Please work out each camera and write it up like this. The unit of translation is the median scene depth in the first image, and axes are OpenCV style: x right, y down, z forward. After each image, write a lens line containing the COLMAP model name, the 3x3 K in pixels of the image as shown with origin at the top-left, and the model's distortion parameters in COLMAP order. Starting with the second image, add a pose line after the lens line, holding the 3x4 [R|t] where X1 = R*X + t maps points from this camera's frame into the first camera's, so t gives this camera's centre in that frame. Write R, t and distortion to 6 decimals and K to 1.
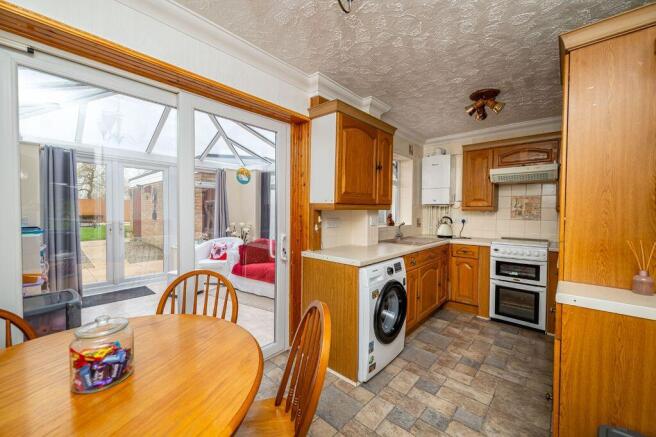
lens RADIAL K [[265.0, 0, 327.3], [0, 265.0, 217.5], [0, 0, 1]] dist [-0.002721, -0.000012]
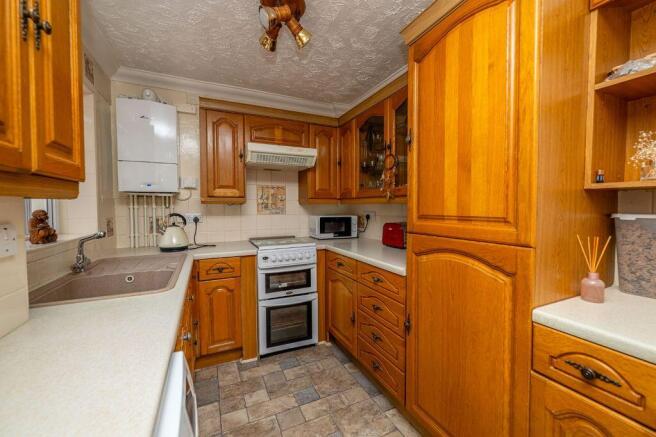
lens RADIAL K [[265.0, 0, 325.9], [0, 265.0, 216.2], [0, 0, 1]] dist [-0.002721, -0.000012]
pose [[0.393700, -0.043385, 0.918215, 0.057792], [0.030550, 0.998951, 0.034102, -0.008665], [-0.918731, 0.014626, 0.394613, 0.562361]]
